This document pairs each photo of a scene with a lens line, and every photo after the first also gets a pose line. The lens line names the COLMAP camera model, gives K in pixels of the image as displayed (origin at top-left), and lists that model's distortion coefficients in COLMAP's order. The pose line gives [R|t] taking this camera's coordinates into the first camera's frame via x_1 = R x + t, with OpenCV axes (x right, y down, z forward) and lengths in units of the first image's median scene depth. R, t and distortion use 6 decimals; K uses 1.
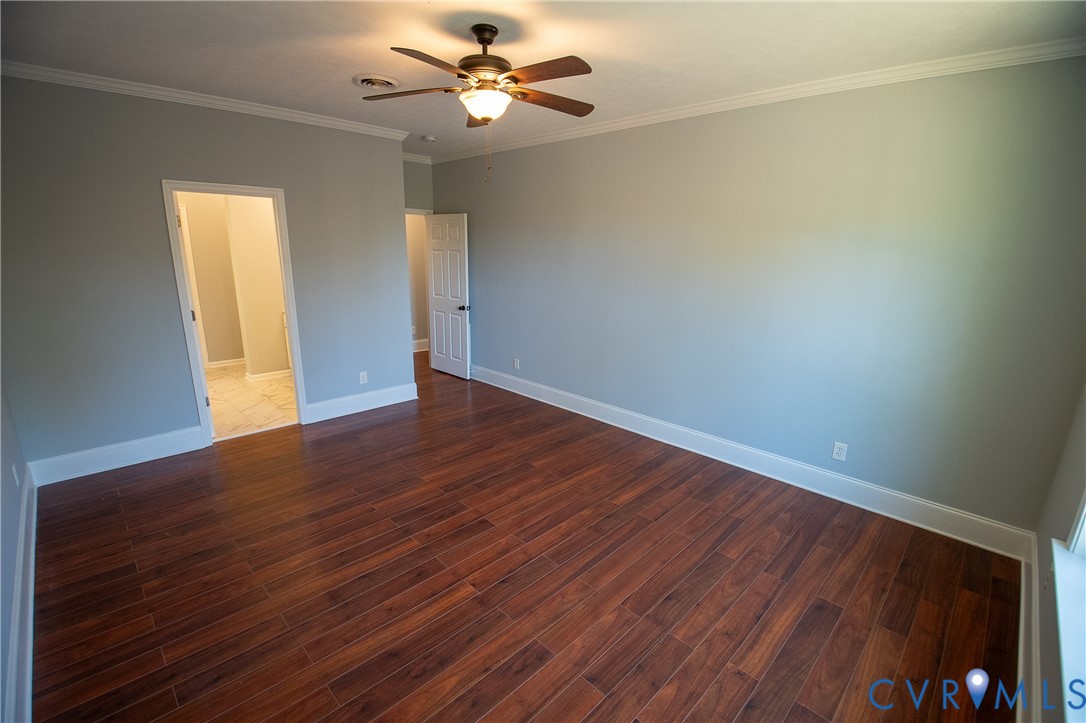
lens RADIAL K [[475.4, 0, 544.9], [0, 475.4, 366.5], [0, 0, 1]] dist [0.008984, -0.025530]
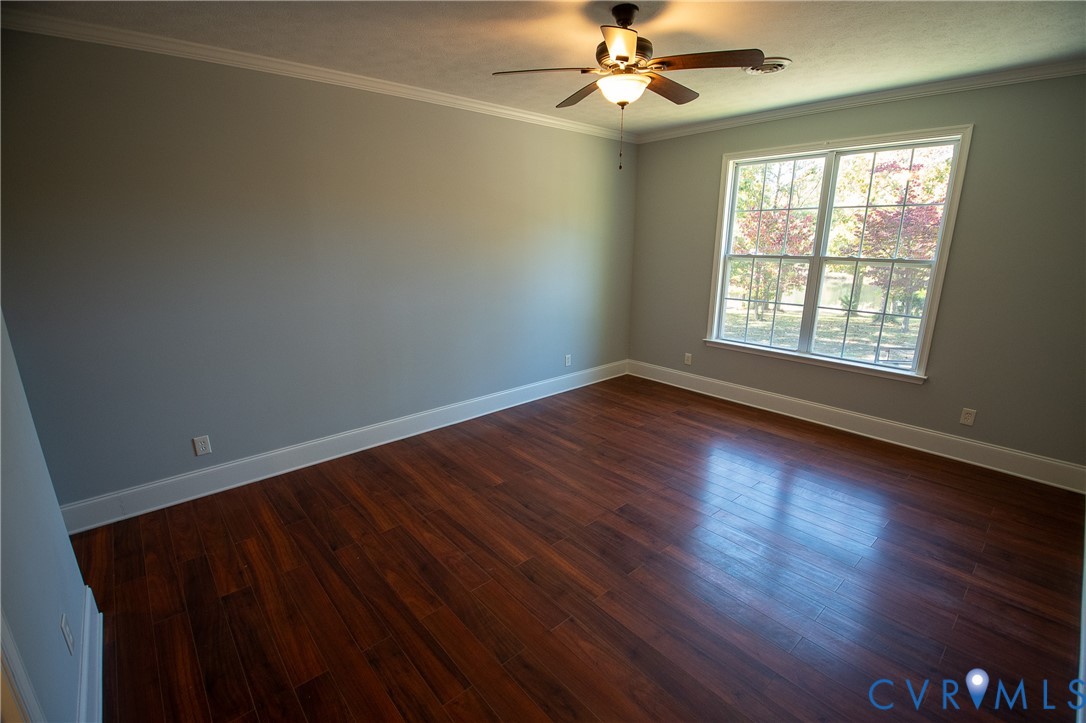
lens RADIAL K [[475.4, 0, 544.9], [0, 475.4, 366.5], [0, 0, 1]] dist [0.008984, -0.025530]
pose [[0.063296, -0.276444, 0.958943, -1.131644], [0.249892, 0.934651, 0.252946, -0.276889], [-0.966203, 0.223622, 0.128241, 1.071806]]
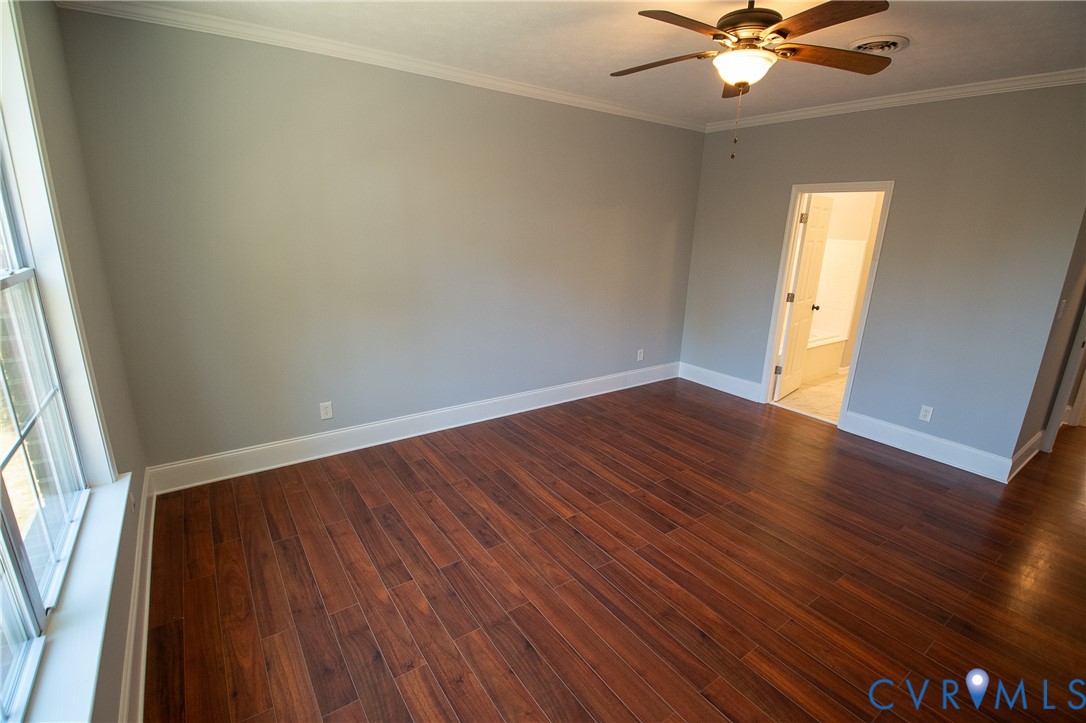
lens RADIAL K [[492.3, 0, 547.9], [0, 492.3, 367.2], [0, 0, 1]] dist [0.041697, -0.052371]
pose [[-0.163139, 0.253448, -0.953493, 0.848373], [-0.277030, 0.915792, 0.290826, -0.197930], [0.946911, 0.311591, -0.079189, 0.837370]]
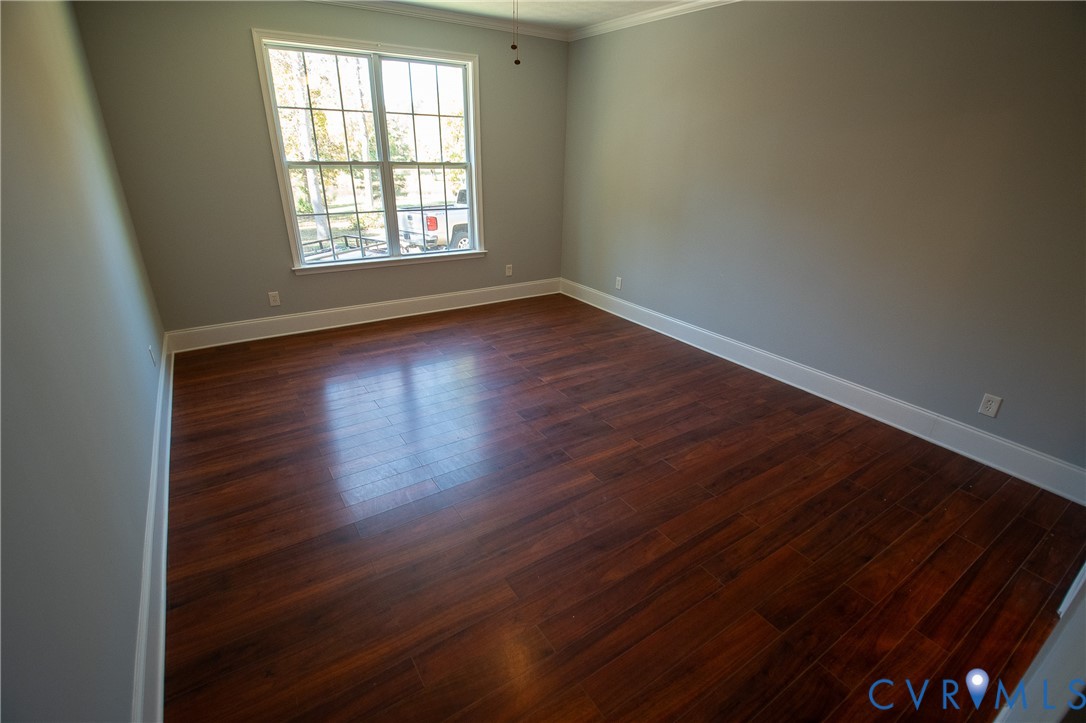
lens RADIAL K [[492.3, 0, 547.9], [0, 492.3, 367.2], [0, 0, 1]] dist [0.041697, -0.052371]
pose [[-0.979549, -0.114683, 0.165320, -0.387305], [0.011867, 0.787296, 0.616461, -0.491924], [-0.200854, 0.605816, -0.769834, 1.980972]]
